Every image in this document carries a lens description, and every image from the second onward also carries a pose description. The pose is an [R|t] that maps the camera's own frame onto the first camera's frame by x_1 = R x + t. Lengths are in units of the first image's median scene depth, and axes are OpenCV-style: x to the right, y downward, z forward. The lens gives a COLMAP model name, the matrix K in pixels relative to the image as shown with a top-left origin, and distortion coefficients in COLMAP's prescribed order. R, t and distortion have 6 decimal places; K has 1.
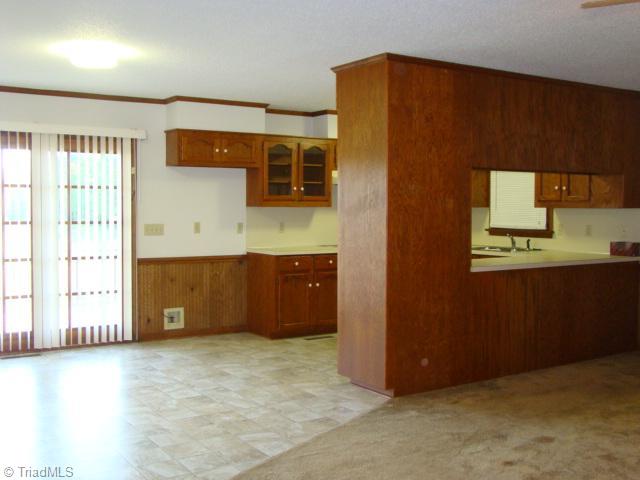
lens RADIAL K [[720.7, 0, 320.0], [0, 720.7, 240.0], [0, 0, 1]] dist [-0.018958, 0.040028]
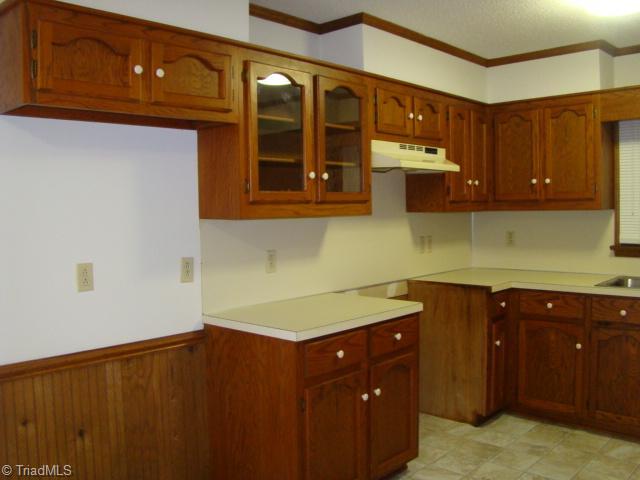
lens RADIAL K [[595.2, 0, 320.0], [0, 595.2, 240.0], [0, 0, 1]] dist [-0.122897, 0.005196]
pose [[0.971591, -0.033859, 0.234230, -0.116955], [0.032292, 0.999423, 0.010523, -0.035481], [-0.234451, -0.002660, 0.972124, 0.644416]]
